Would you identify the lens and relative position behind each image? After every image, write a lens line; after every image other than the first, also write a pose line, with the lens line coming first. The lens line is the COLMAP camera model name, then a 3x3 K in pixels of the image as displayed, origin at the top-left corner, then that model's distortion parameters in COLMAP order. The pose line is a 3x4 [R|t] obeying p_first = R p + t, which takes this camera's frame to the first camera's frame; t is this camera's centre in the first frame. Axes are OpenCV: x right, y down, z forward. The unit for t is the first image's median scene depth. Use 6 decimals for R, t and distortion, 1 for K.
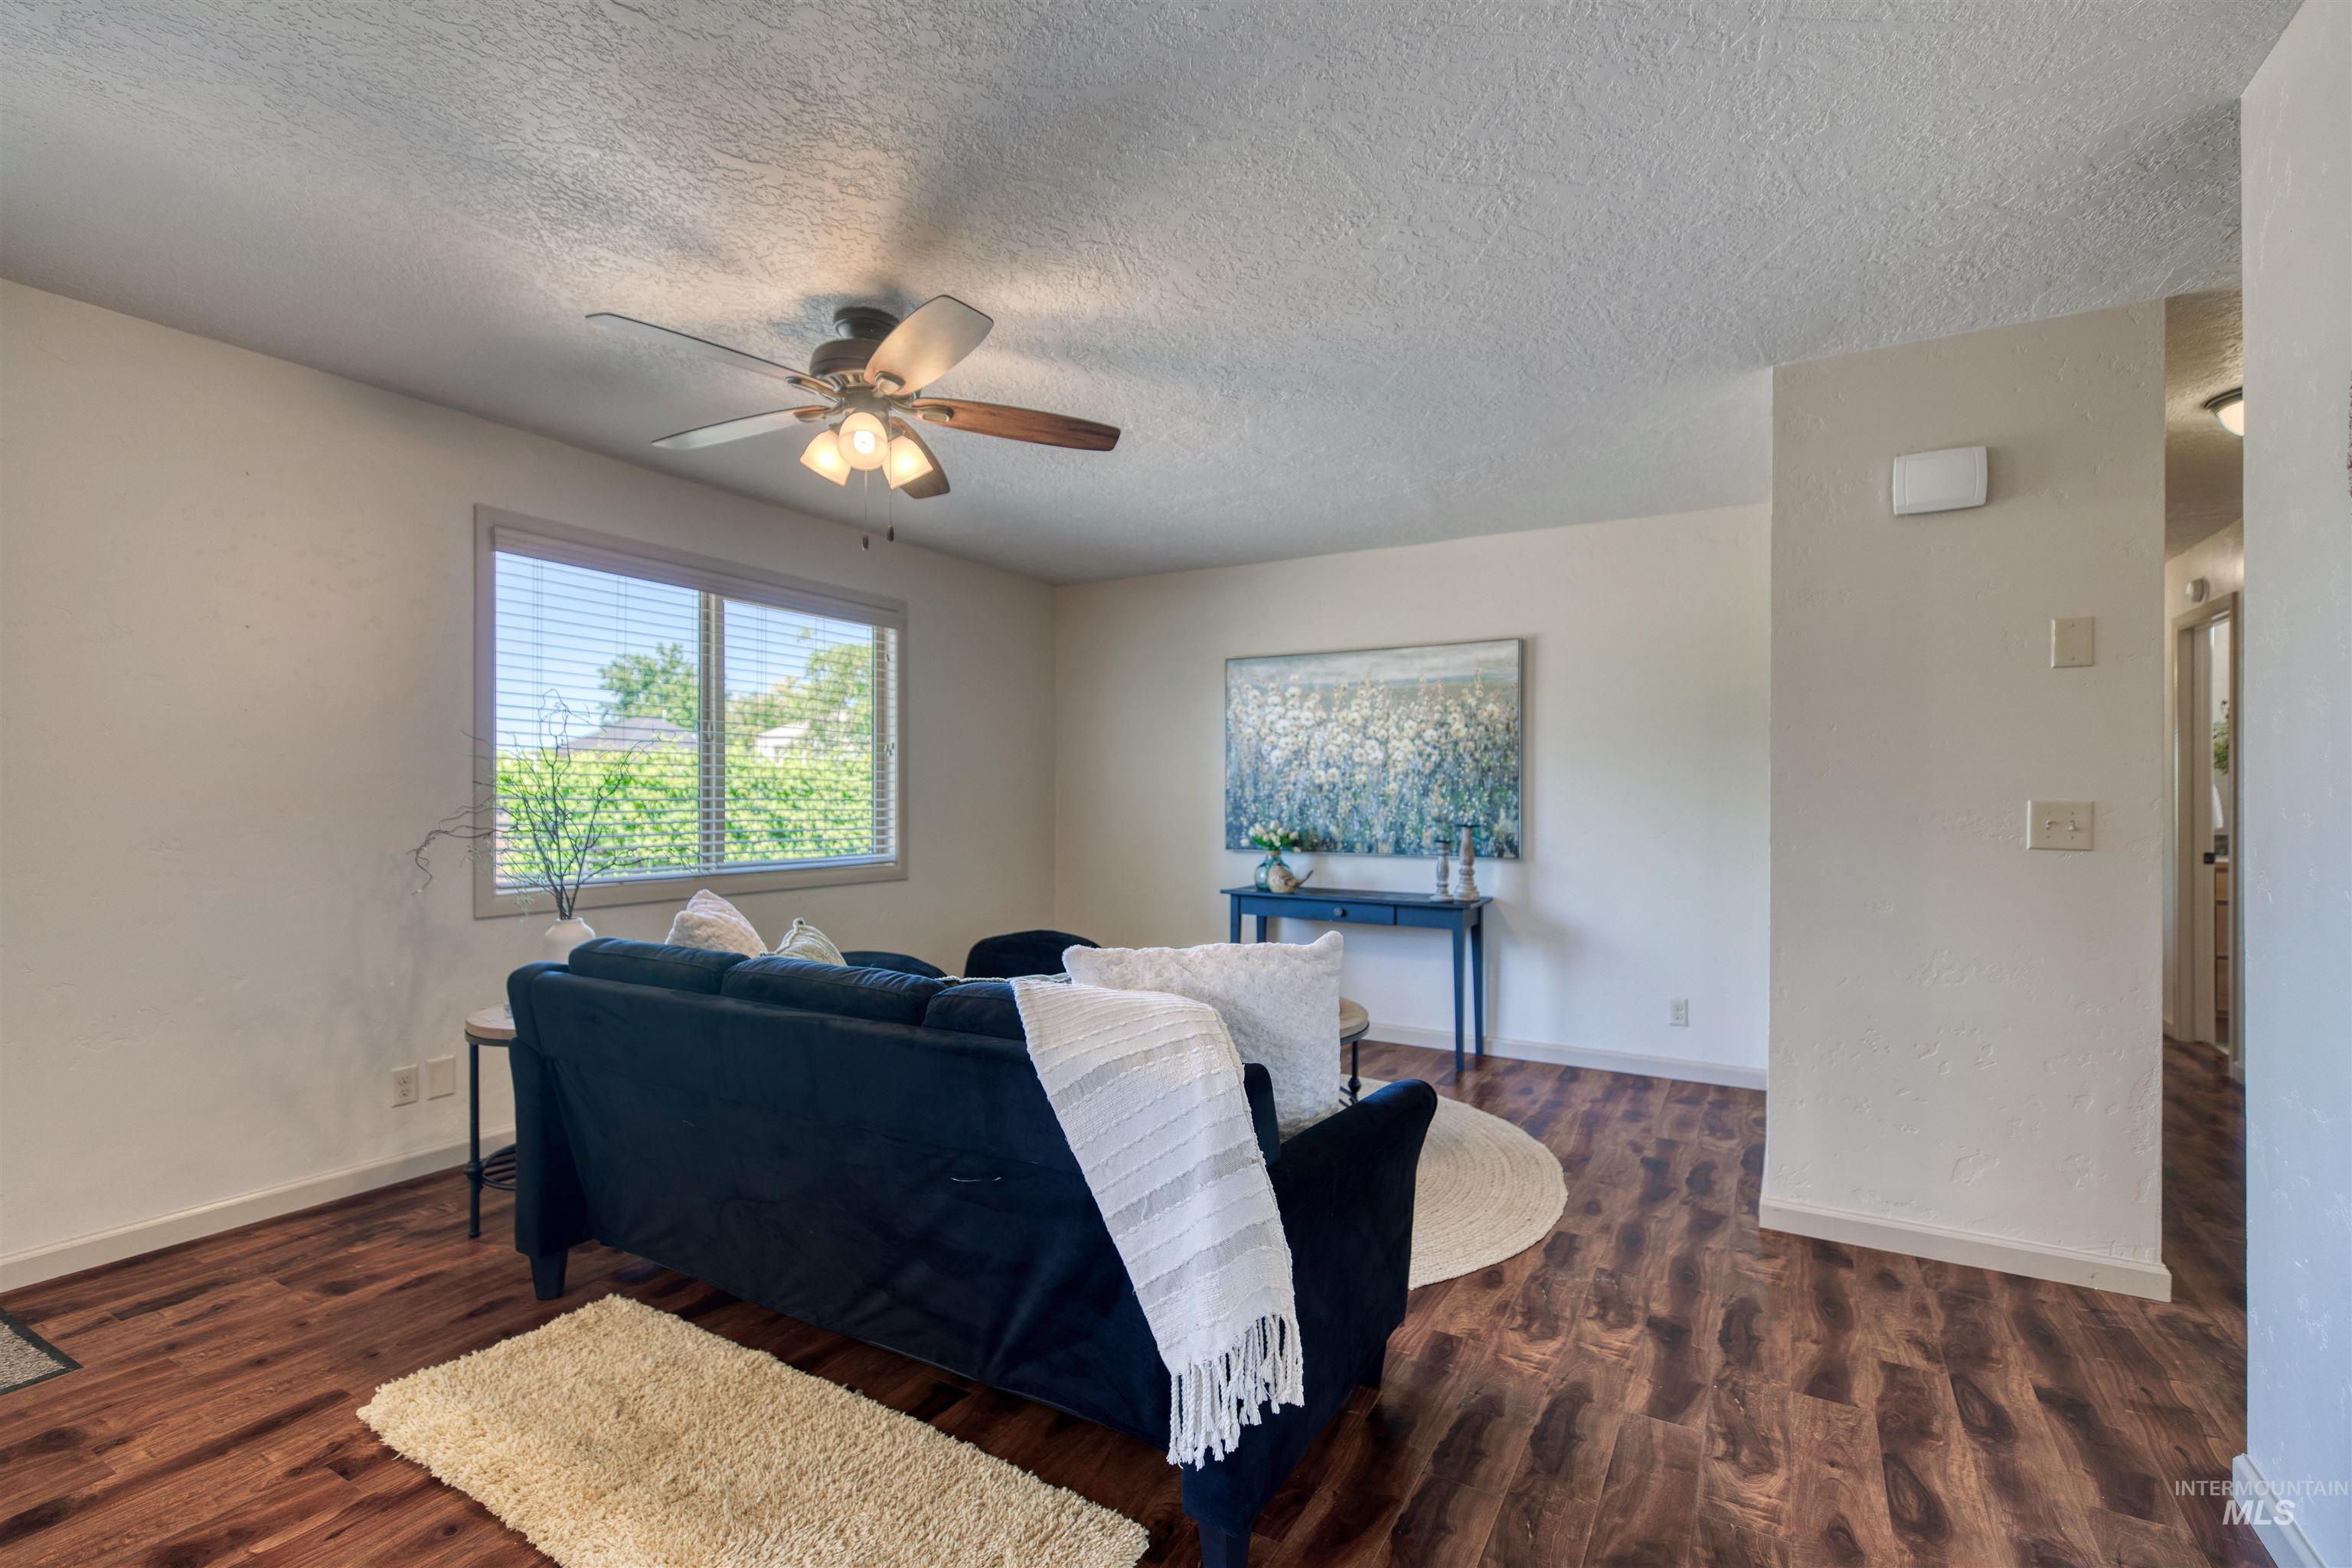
lens RADIAL K [[1056.9, 0, 1176.0], [0, 1056.9, 784.0], [0, 0, 1]] dist [0.003026, 0.000042]
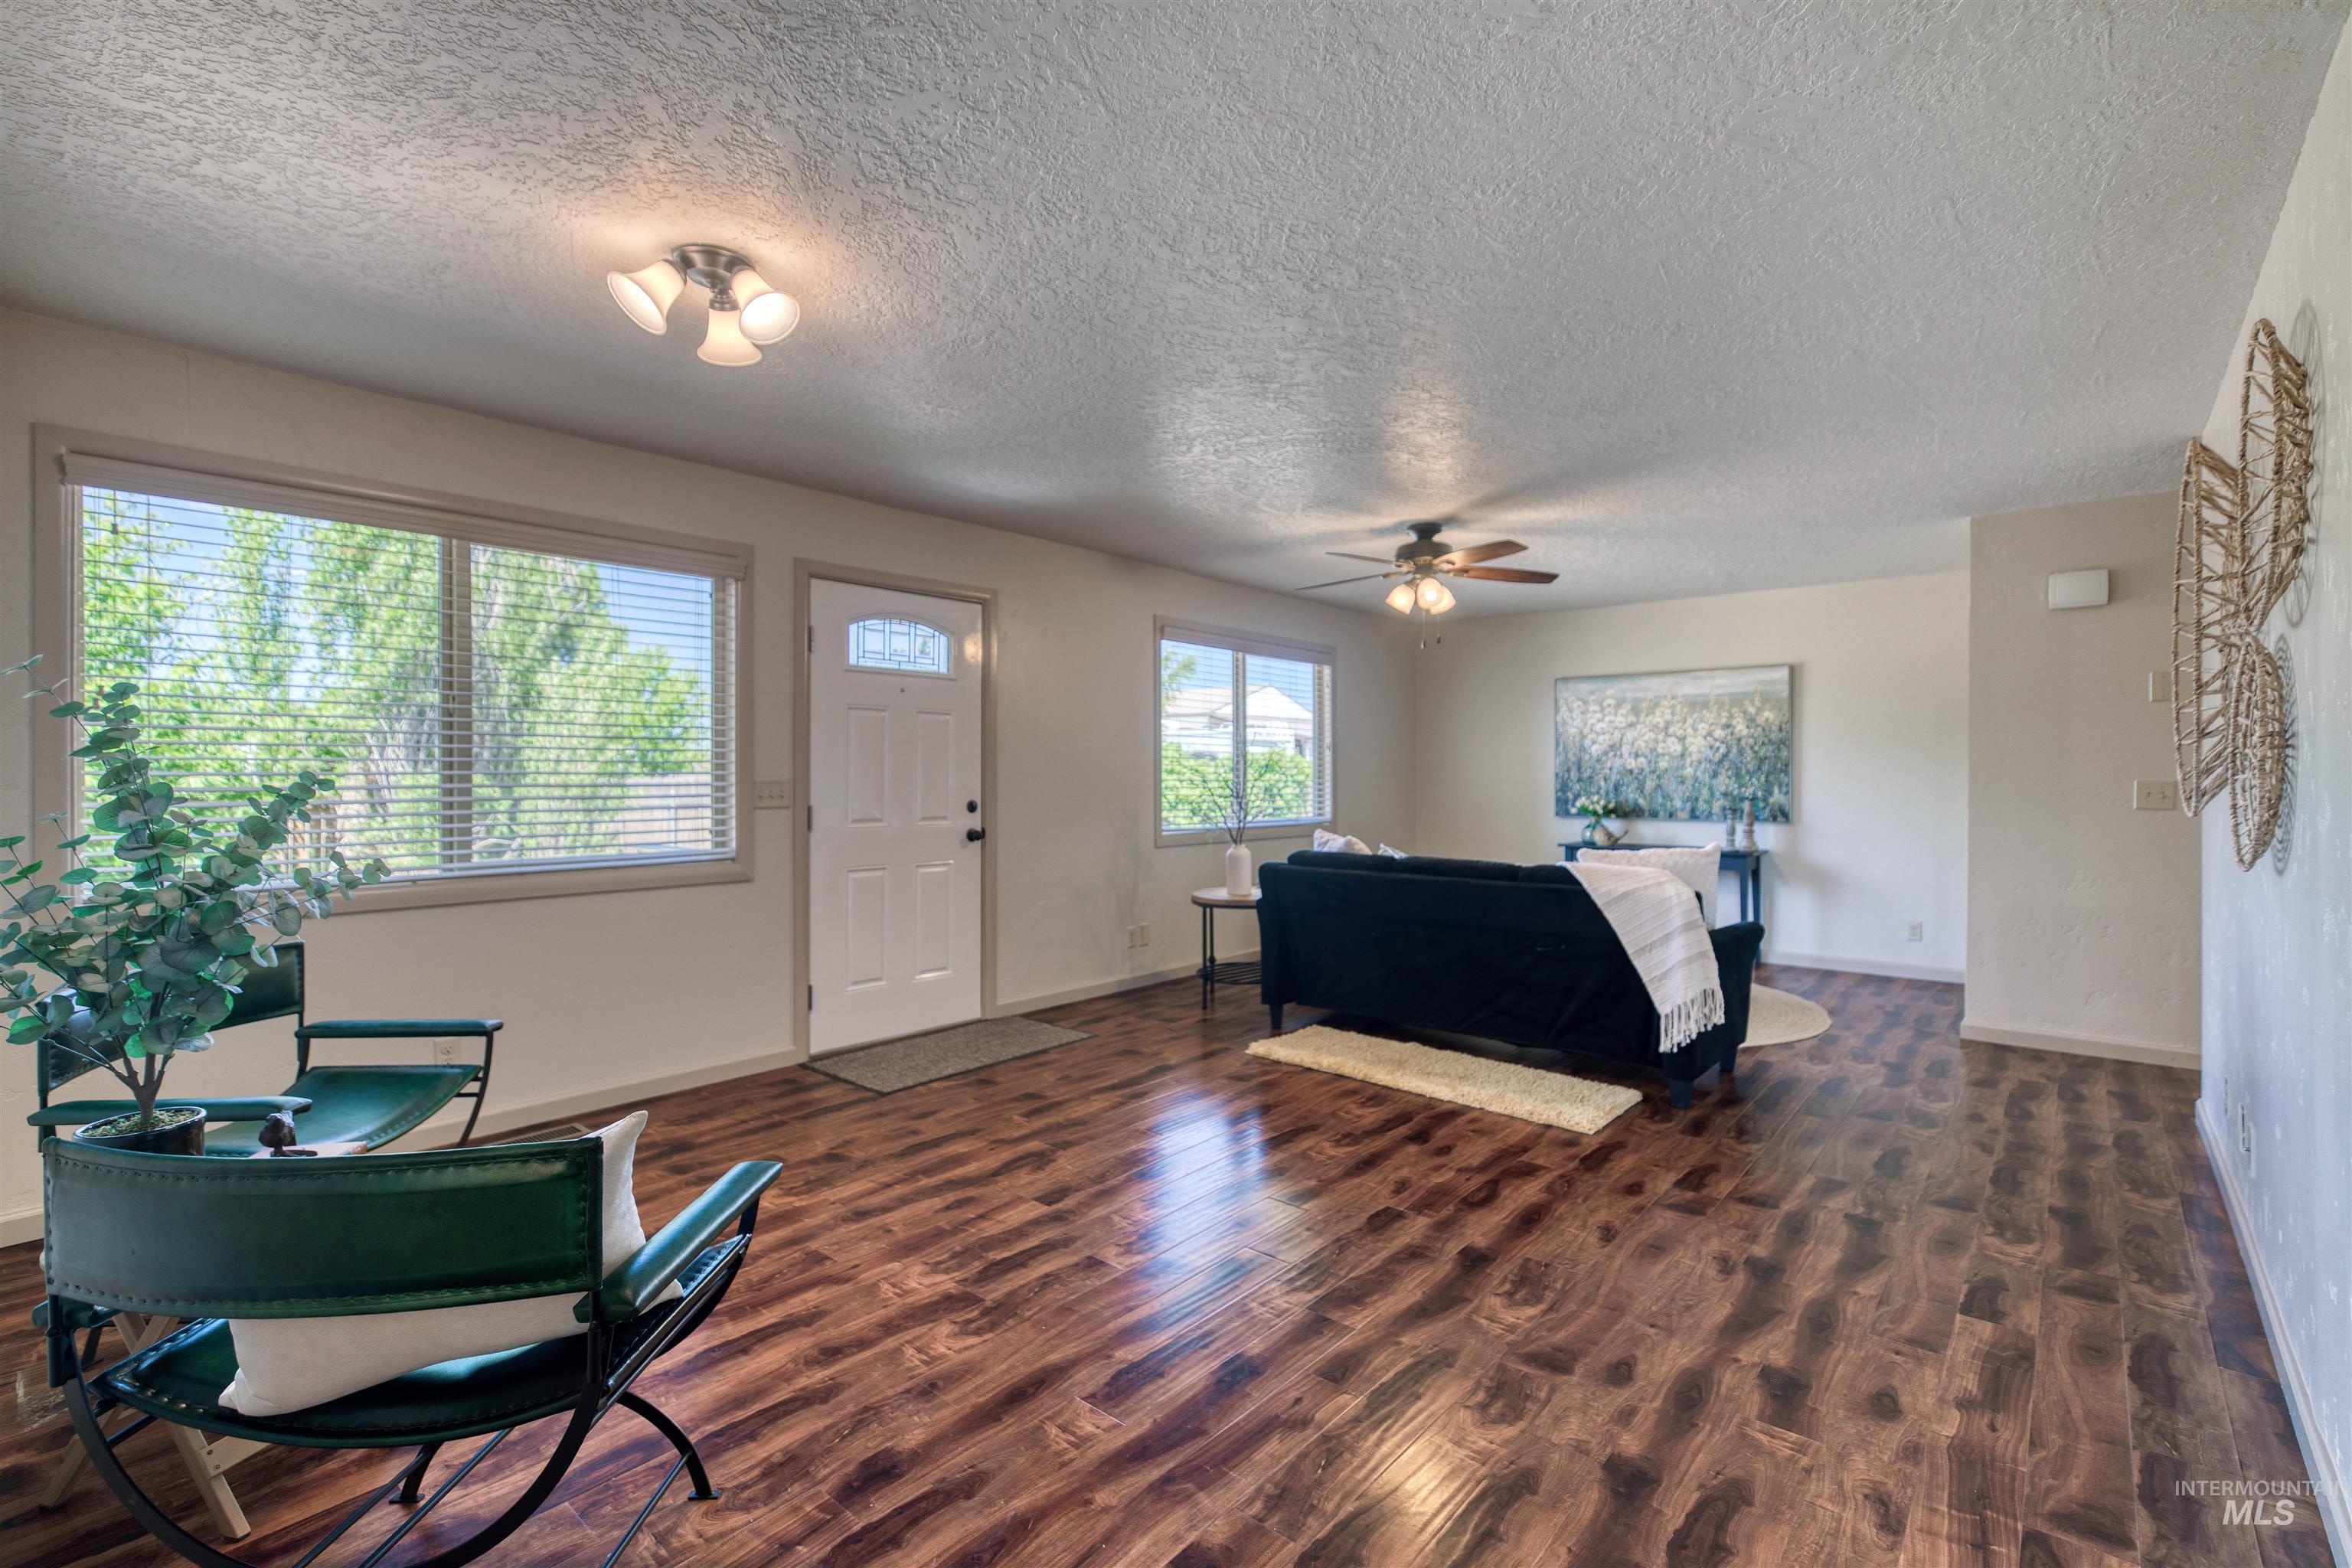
lens RADIAL K [[1050.4, 0, 1170.4], [0, 1050.4, 774.2], [0, 0, 1]] dist [-0.001303, -0.000283]
pose [[0.981365, -0.002442, -0.192138, -0.209798], [0.004241, 0.999951, 0.008952, -0.008743], [0.192106, -0.009600, 0.981327, -0.514927]]
